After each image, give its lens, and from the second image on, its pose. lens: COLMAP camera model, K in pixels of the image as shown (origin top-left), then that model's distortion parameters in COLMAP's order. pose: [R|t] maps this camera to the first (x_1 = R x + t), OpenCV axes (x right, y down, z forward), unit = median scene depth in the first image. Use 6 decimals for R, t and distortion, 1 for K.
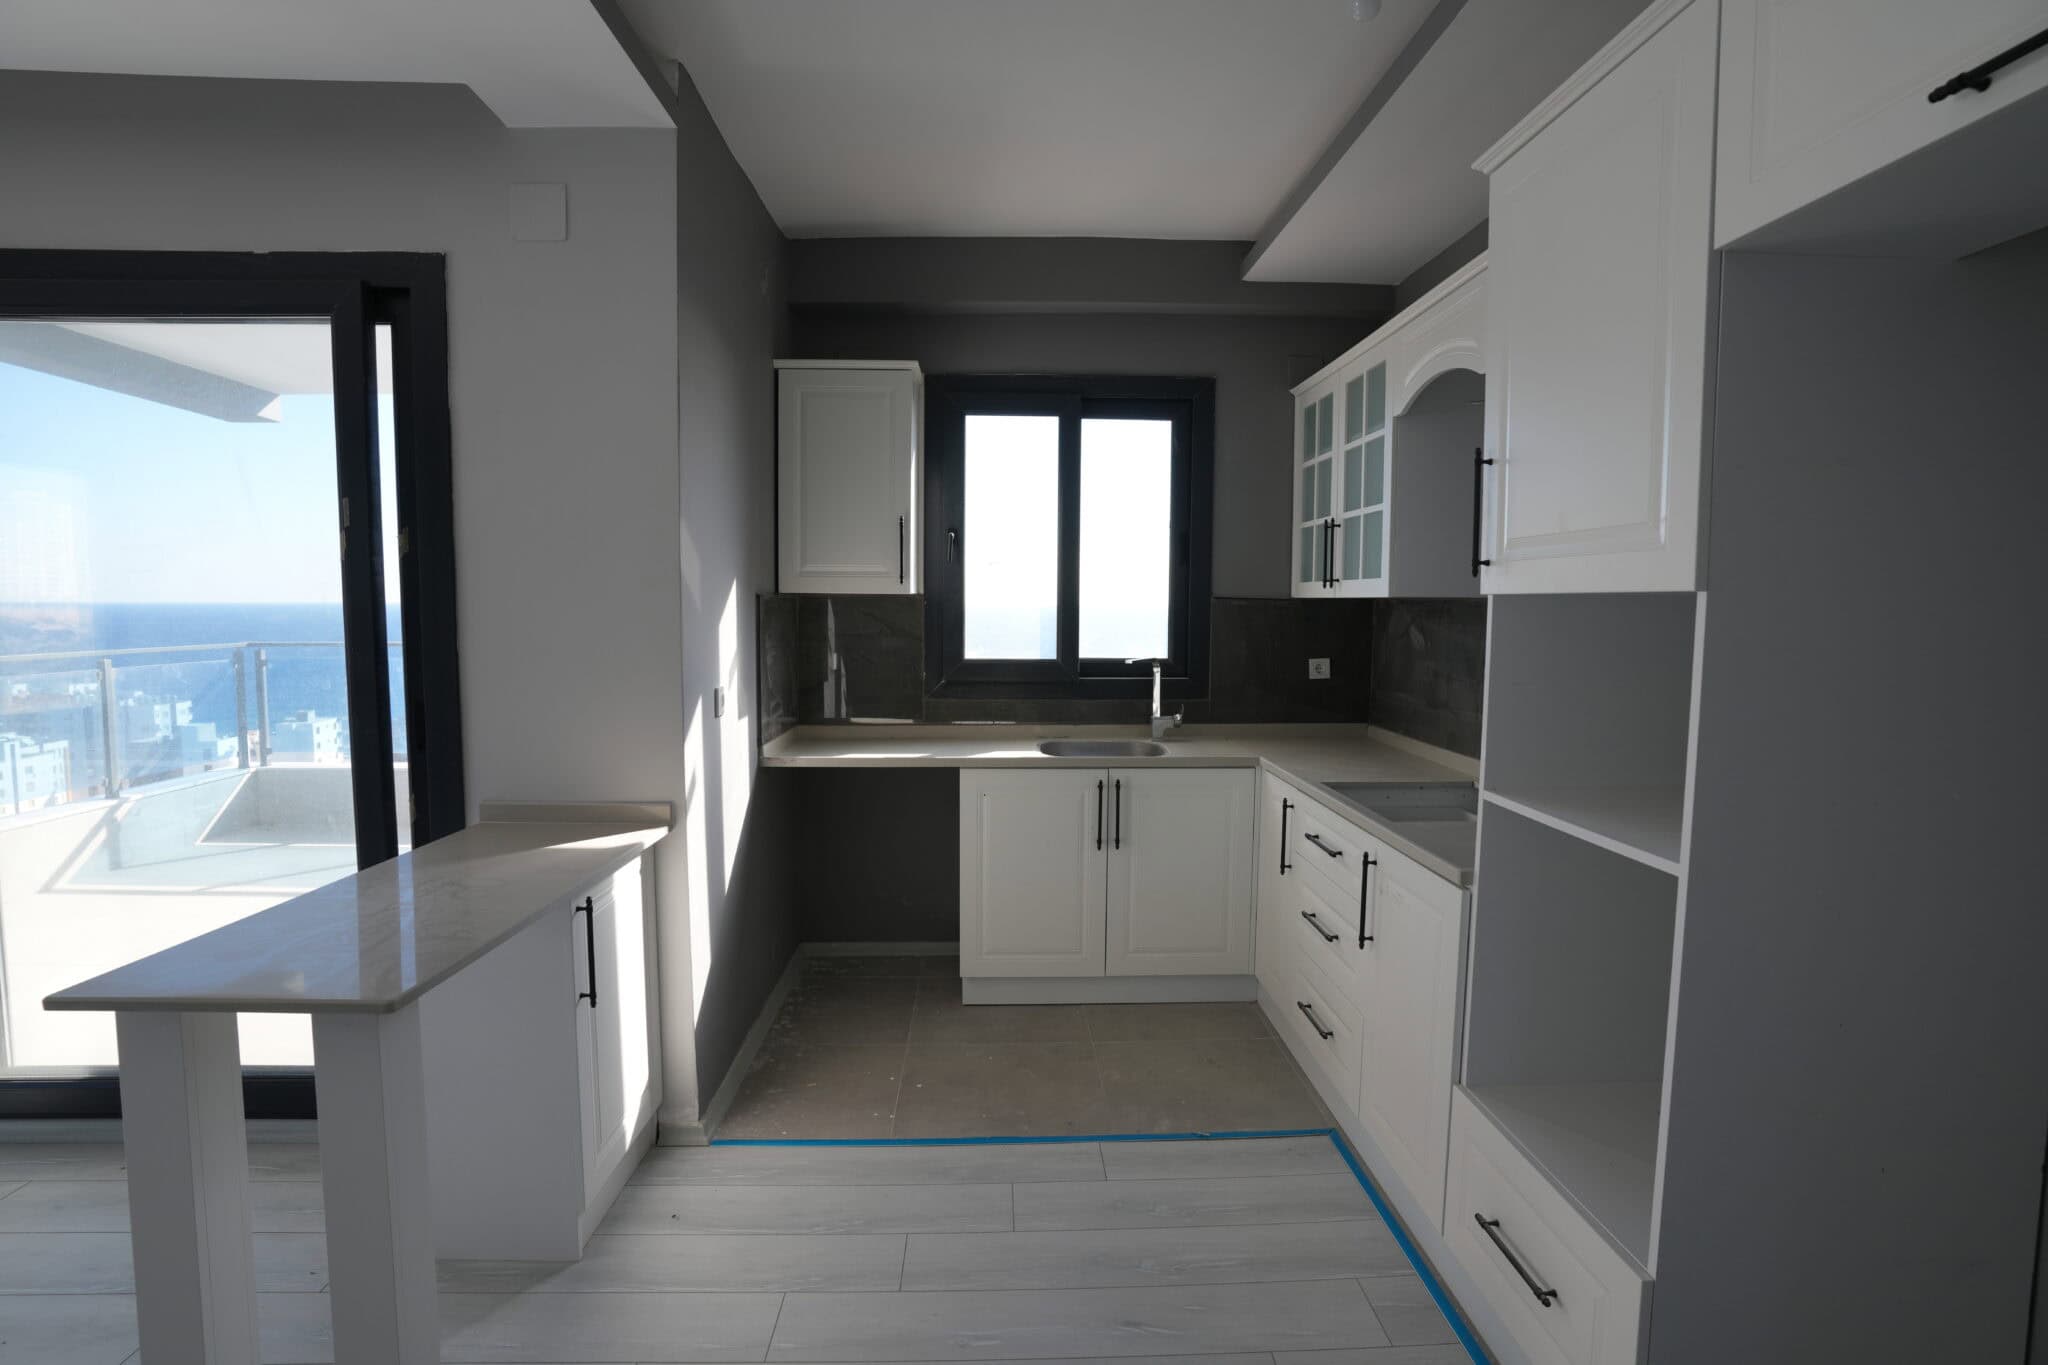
lens RADIAL K [[999.4, 0, 1022.9], [0, 999.4, 680.2], [0, 0, 1]] dist [-0.082202, 0.038318]
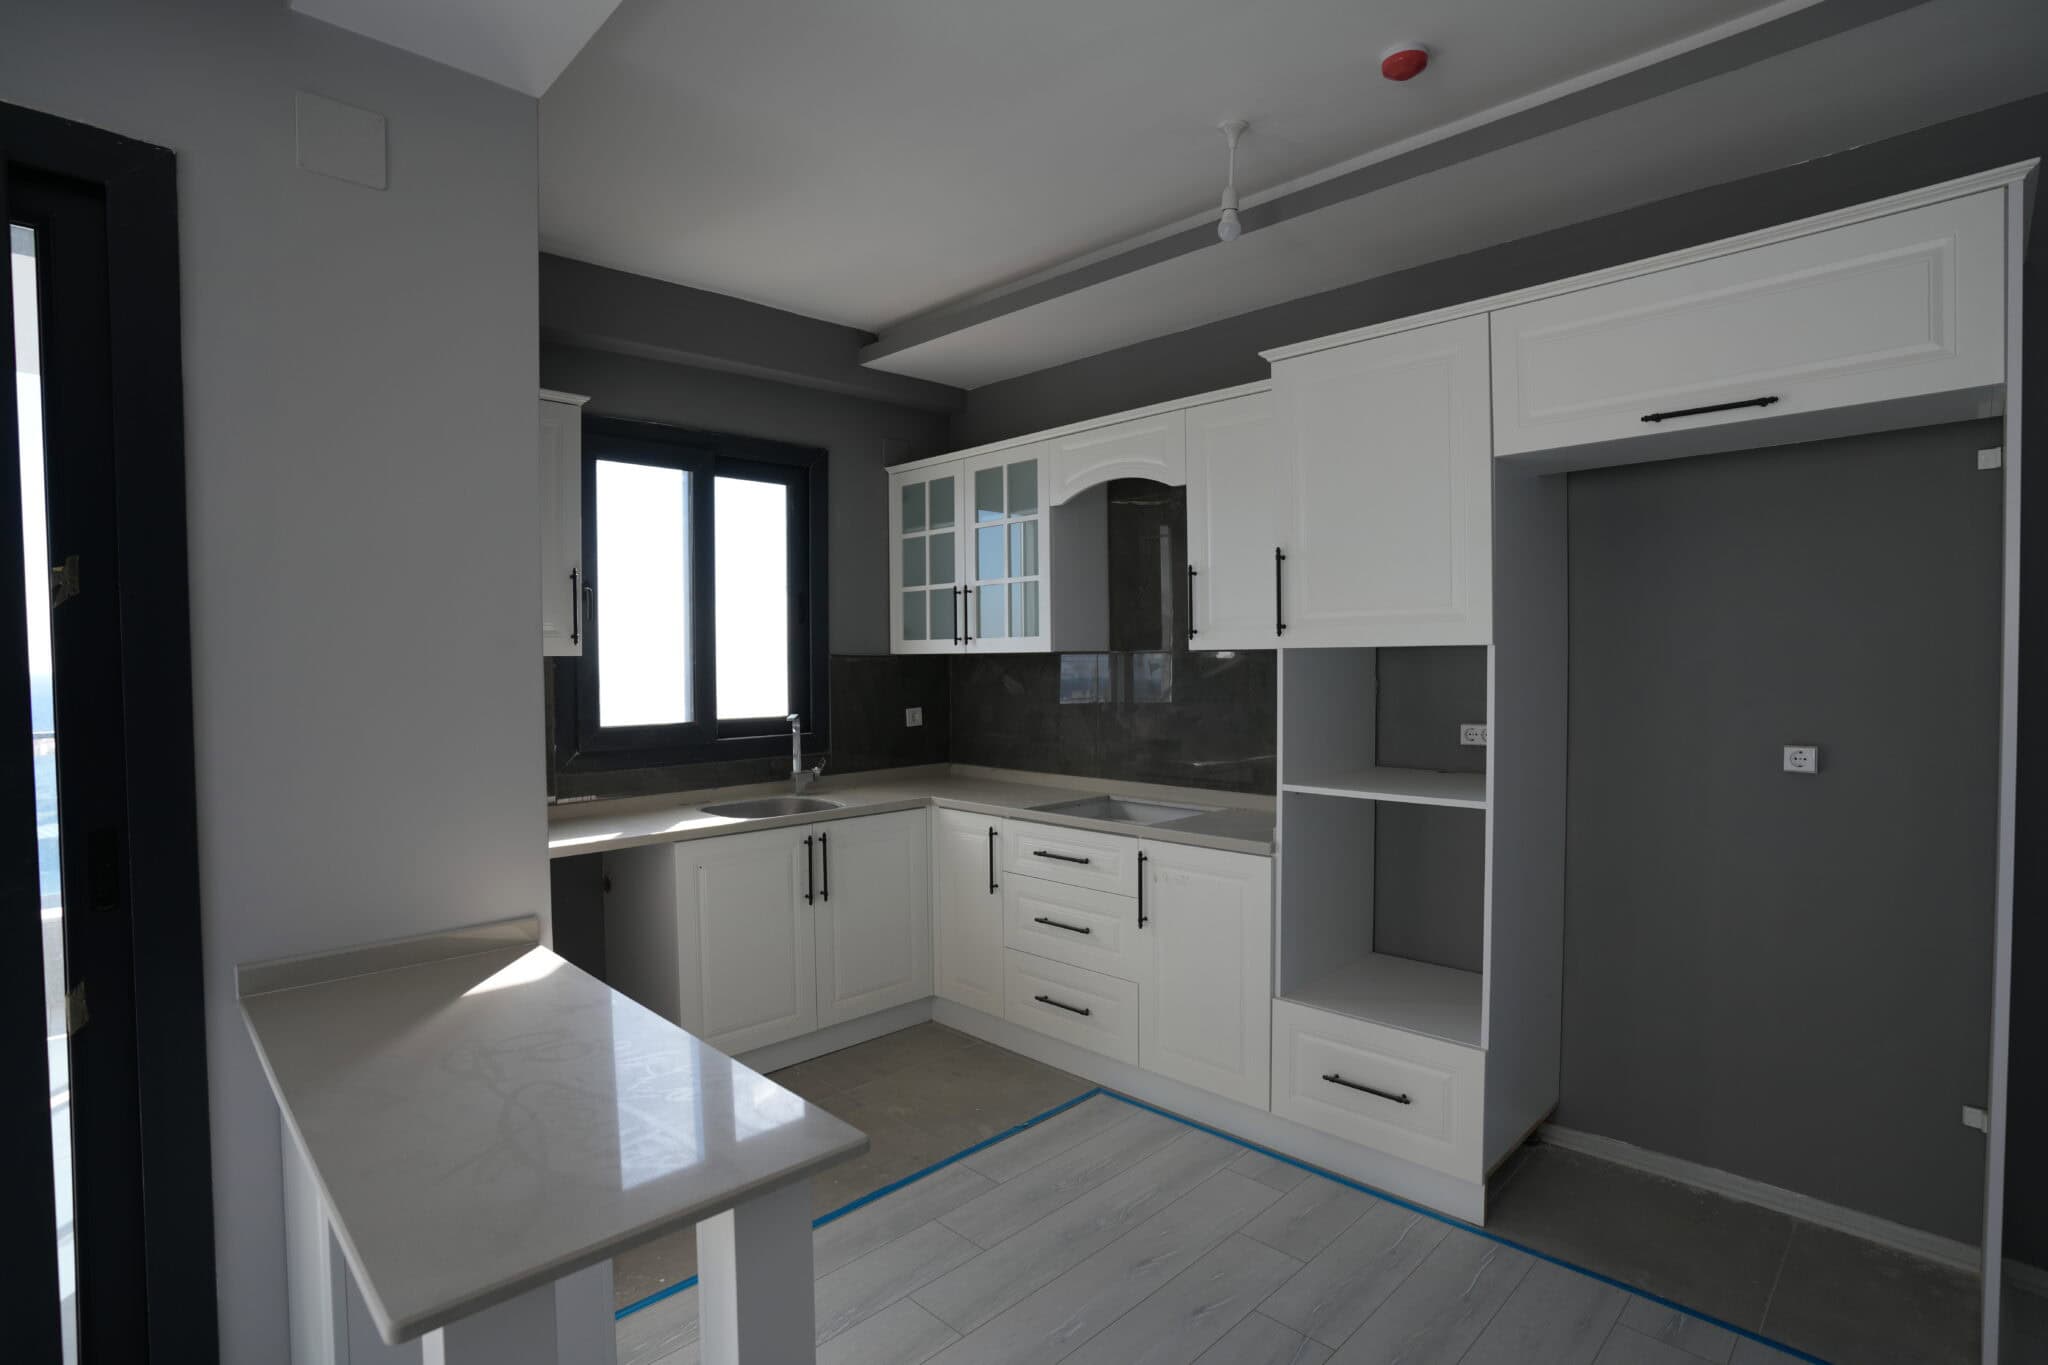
lens RADIAL K [[1003.7, 0, 1017.5], [0, 1003.7, 680.9], [0, 0, 1]] dist [-0.089217, 0.048303]
pose [[0.736638, -0.029321, 0.675652, -0.429309], [0.067689, 0.997240, -0.030521, -0.011162], [-0.672892, 0.068217, 0.736589, 0.095119]]
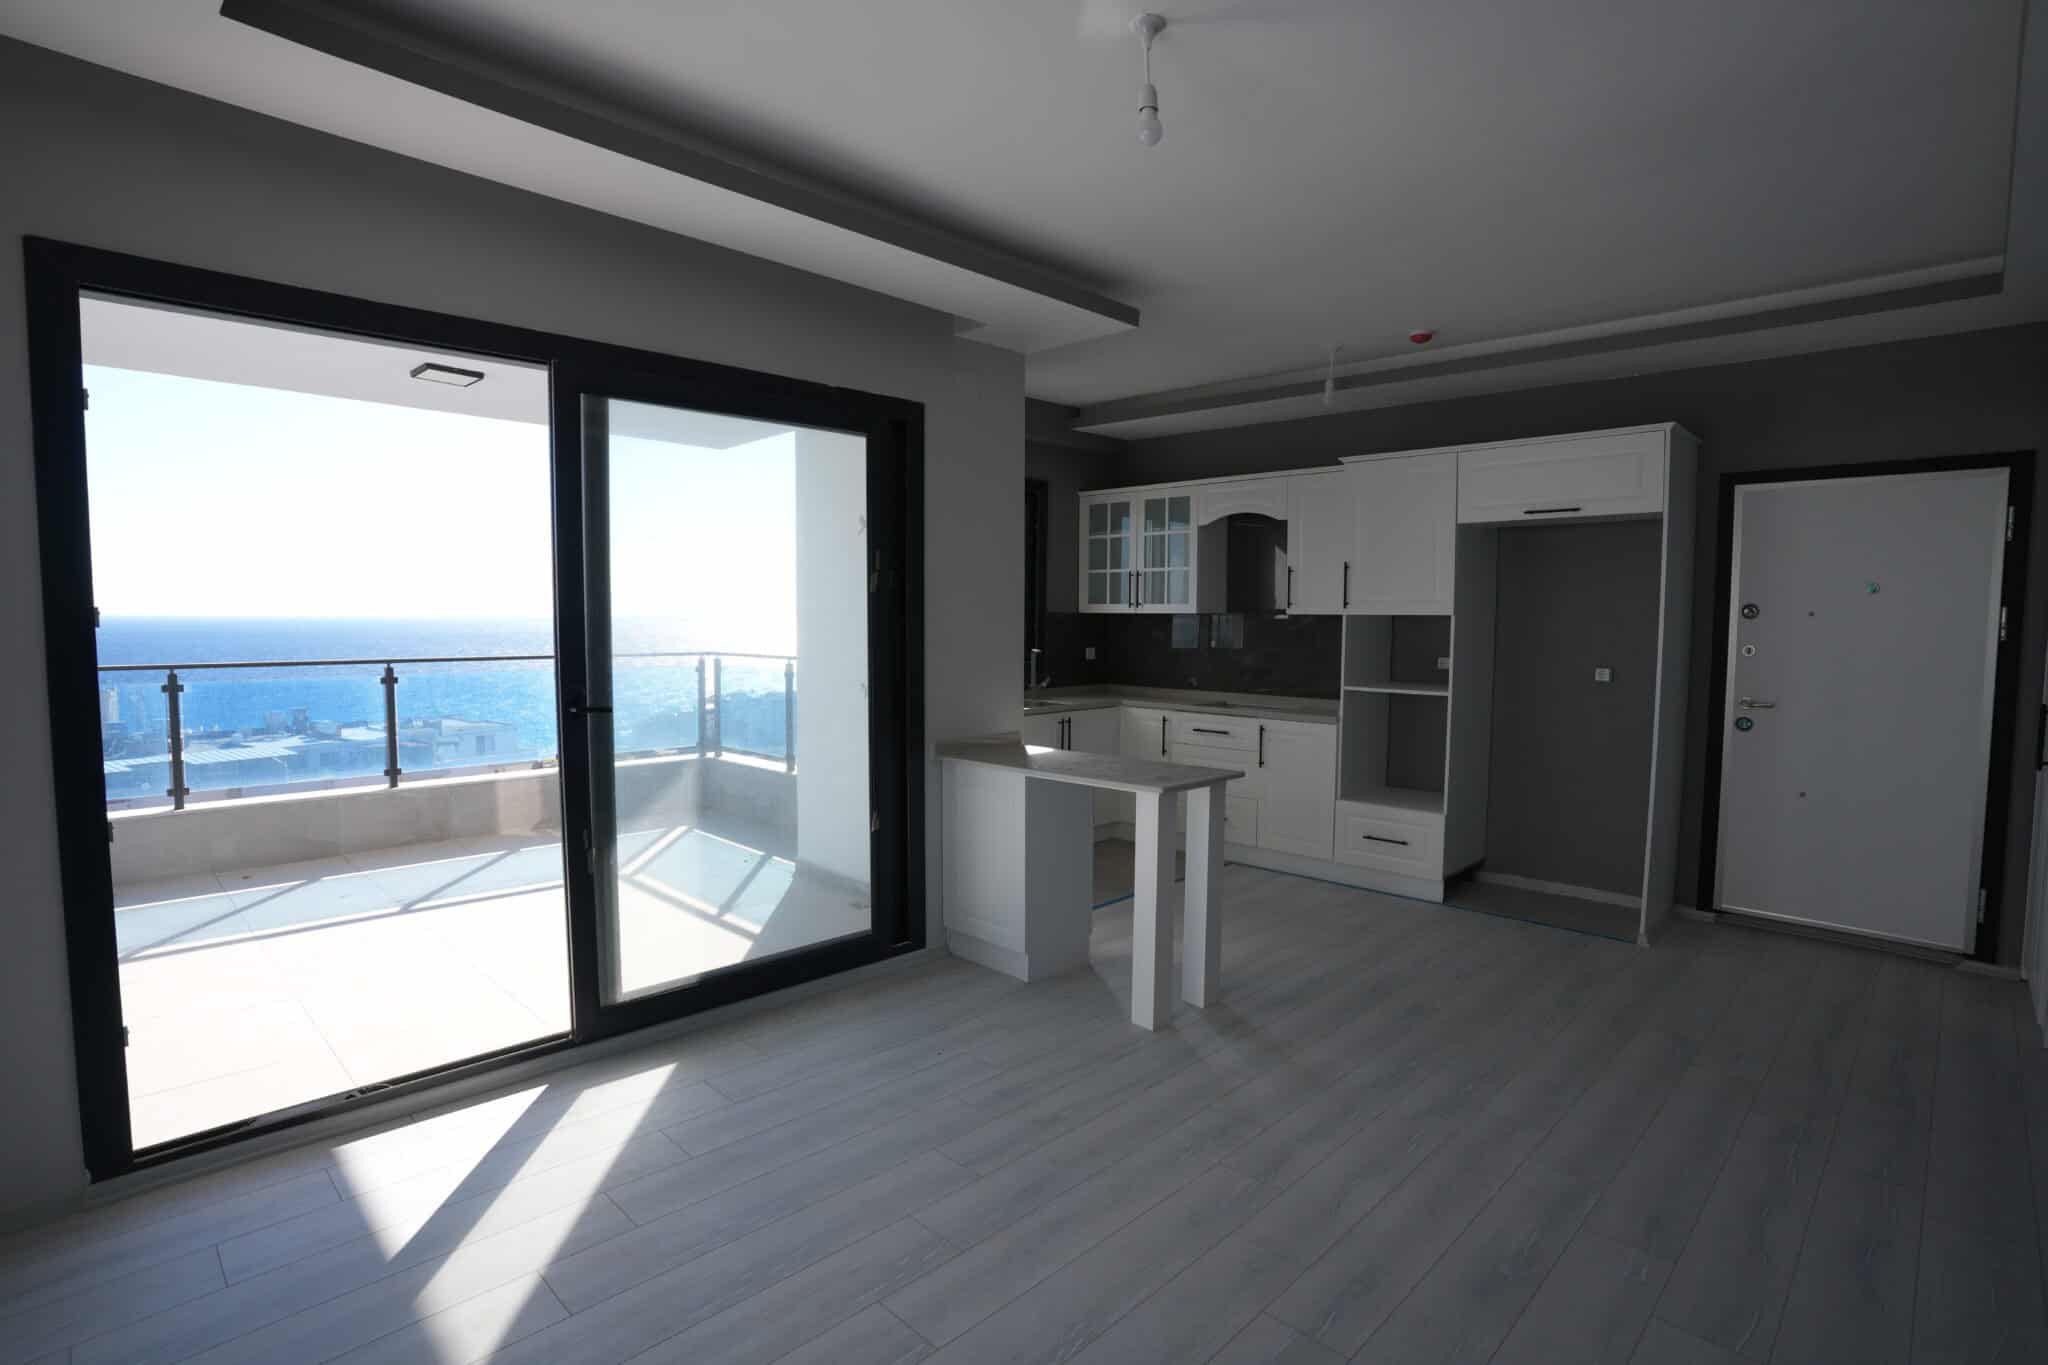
lens RADIAL K [[999.4, 0, 1022.9], [0, 999.4, 680.2], [0, 0, 1]] dist [-0.082202, 0.038318]
pose [[0.728660, -0.047409, 0.683232, -1.111815], [0.052326, 0.998539, 0.013482, 0.005677], [-0.682873, 0.025927, 0.730077, -0.217434]]
